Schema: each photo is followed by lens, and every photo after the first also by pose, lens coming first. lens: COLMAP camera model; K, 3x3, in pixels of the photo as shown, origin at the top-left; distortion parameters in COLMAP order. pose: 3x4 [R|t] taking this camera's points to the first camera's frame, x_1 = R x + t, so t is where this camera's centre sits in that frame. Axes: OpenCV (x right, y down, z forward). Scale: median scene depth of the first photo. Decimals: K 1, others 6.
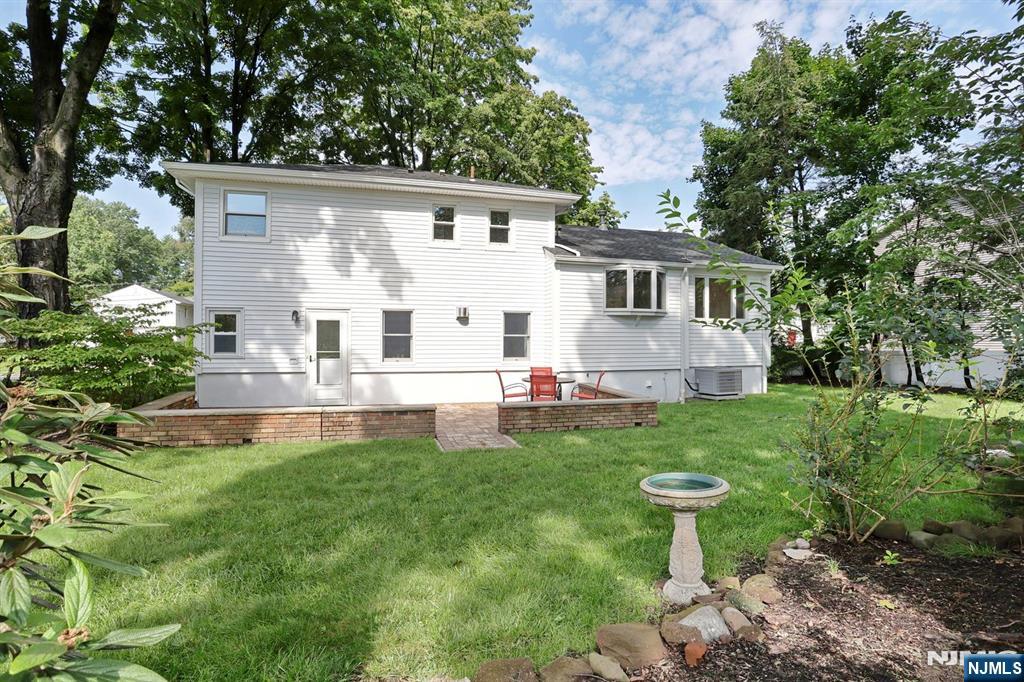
lens RADIAL K [[494.7, 0, 505.9], [0, 494.7, 337.0], [0, 0, 1]] dist [-0.076532, 0.030181]
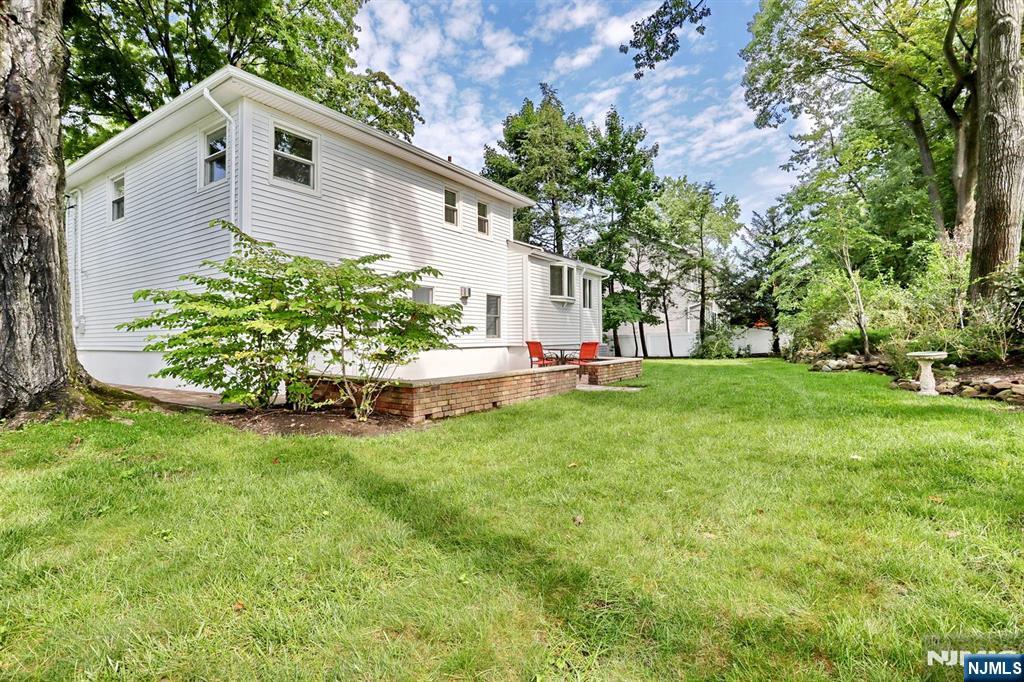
lens RADIAL K [[494.7, 0, 505.9], [0, 494.7, 337.0], [0, 0, 1]] dist [-0.076532, 0.030181]
pose [[0.752278, -0.008541, 0.658790, -0.712506], [0.008663, 0.999958, 0.003073, 0.043509], [-0.658788, 0.003396, 0.752321, 0.130269]]
